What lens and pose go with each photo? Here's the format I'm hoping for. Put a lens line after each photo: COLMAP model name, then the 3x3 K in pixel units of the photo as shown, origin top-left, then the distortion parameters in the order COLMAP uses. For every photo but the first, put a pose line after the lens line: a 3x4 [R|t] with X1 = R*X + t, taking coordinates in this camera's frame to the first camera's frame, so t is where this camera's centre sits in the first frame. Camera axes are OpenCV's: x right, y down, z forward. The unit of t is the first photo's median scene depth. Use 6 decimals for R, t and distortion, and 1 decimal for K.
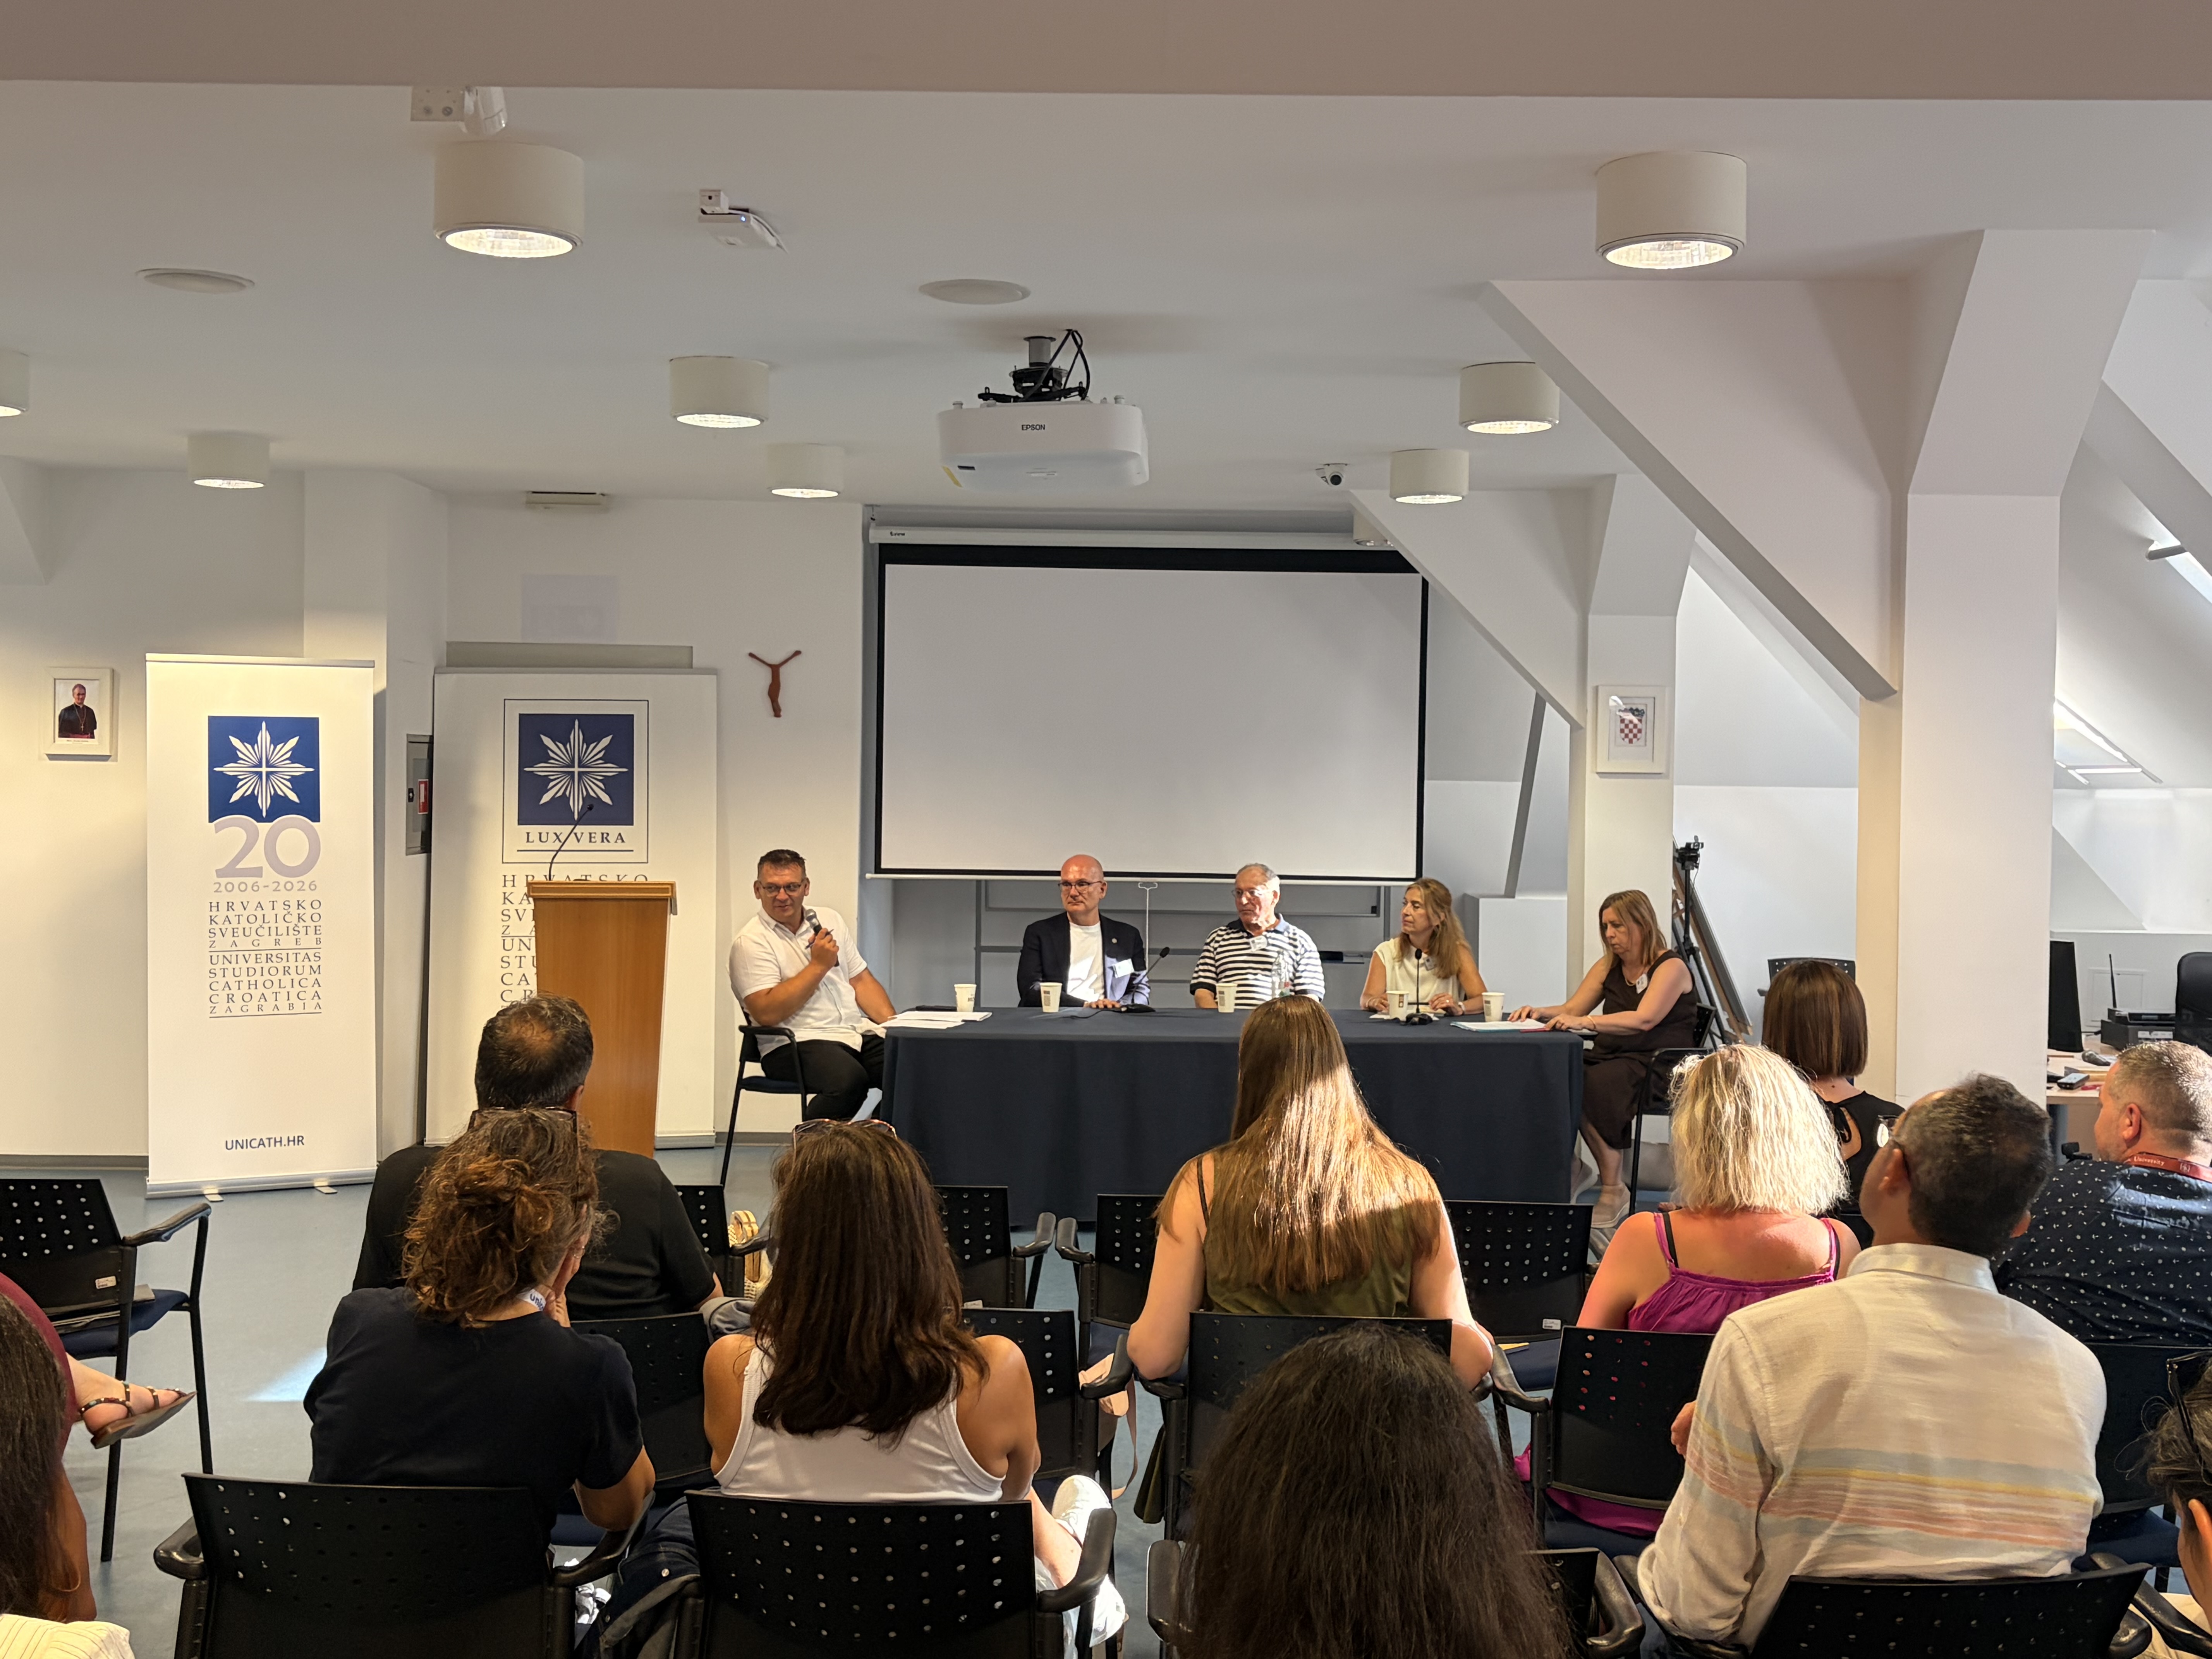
lens RADIAL K [[2083.0, 0, 1108.0], [0, 2083.0, 809.8], [0, 0, 1]] dist [-0.022801, 0.000000]
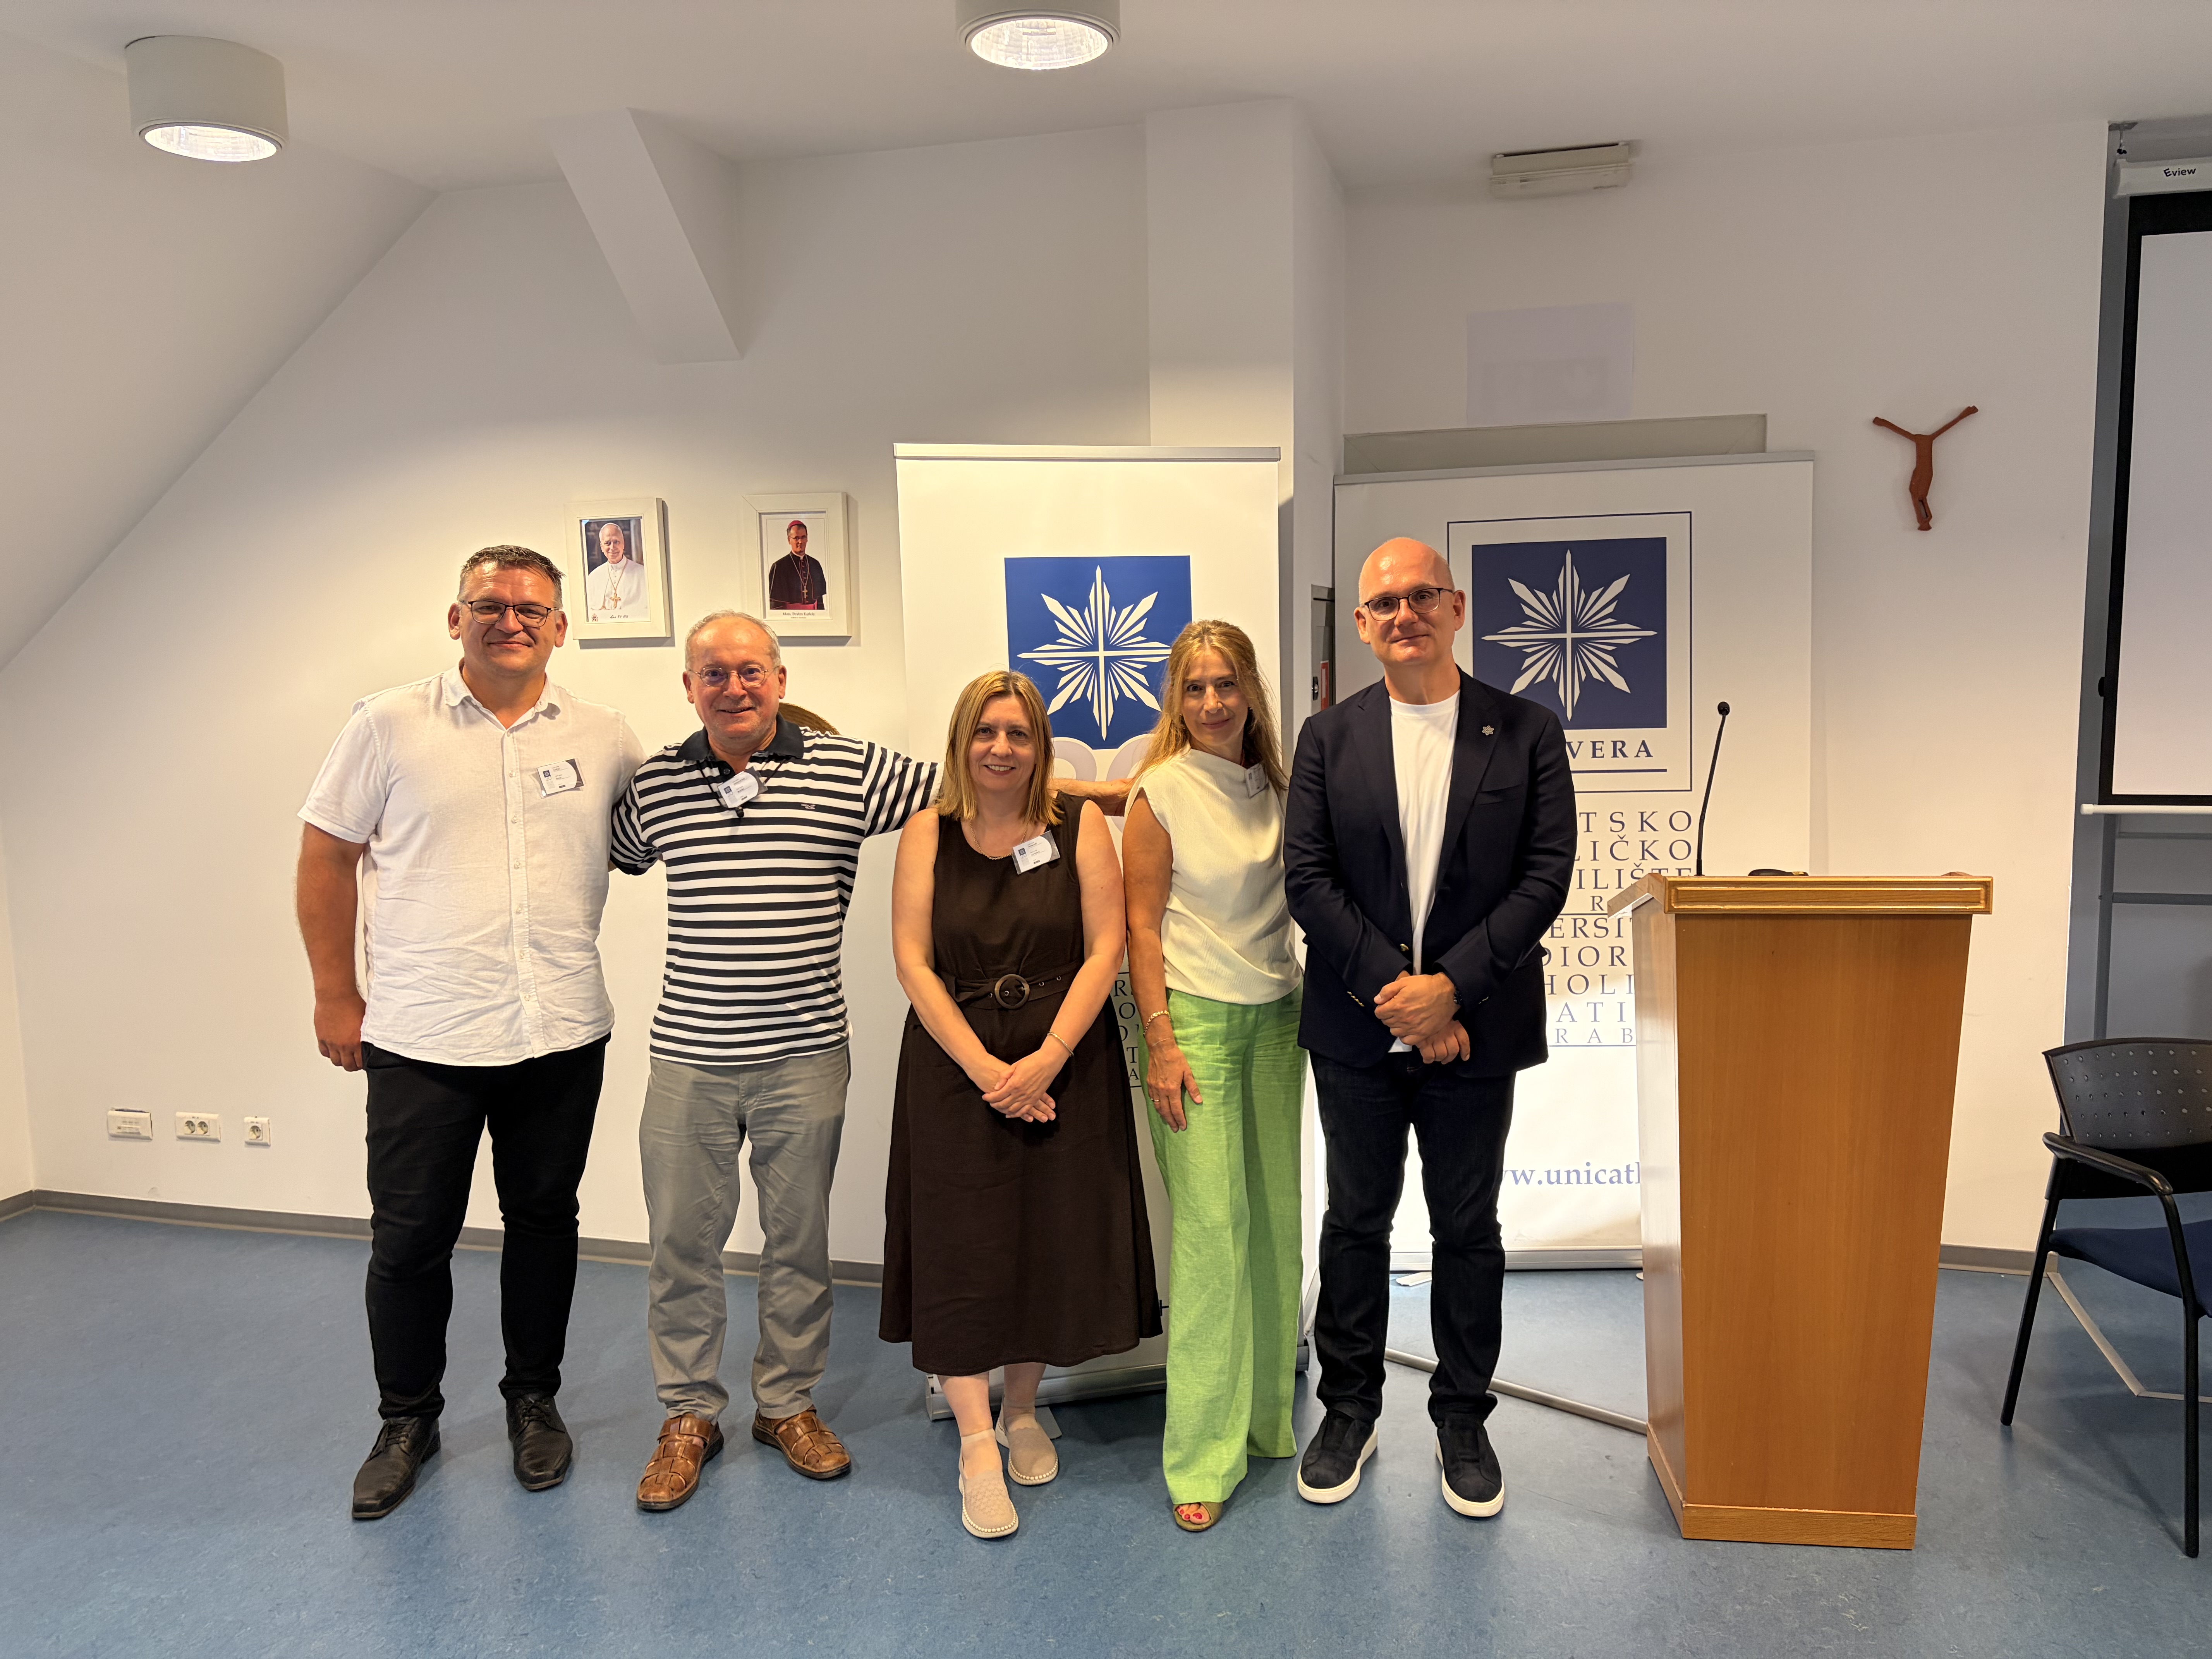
lens RADIAL K [[1662.0, 0, 1113.0], [0, 1662.0, 838.0], [0, 0, 1]] dist [0.007764, -0.003978]
pose [[0.952970, 0.004671, -0.303027, -0.235955], [0.027156, 0.994543, 0.100734, -0.013203], [0.301844, -0.104225, 0.947643, 0.504650]]
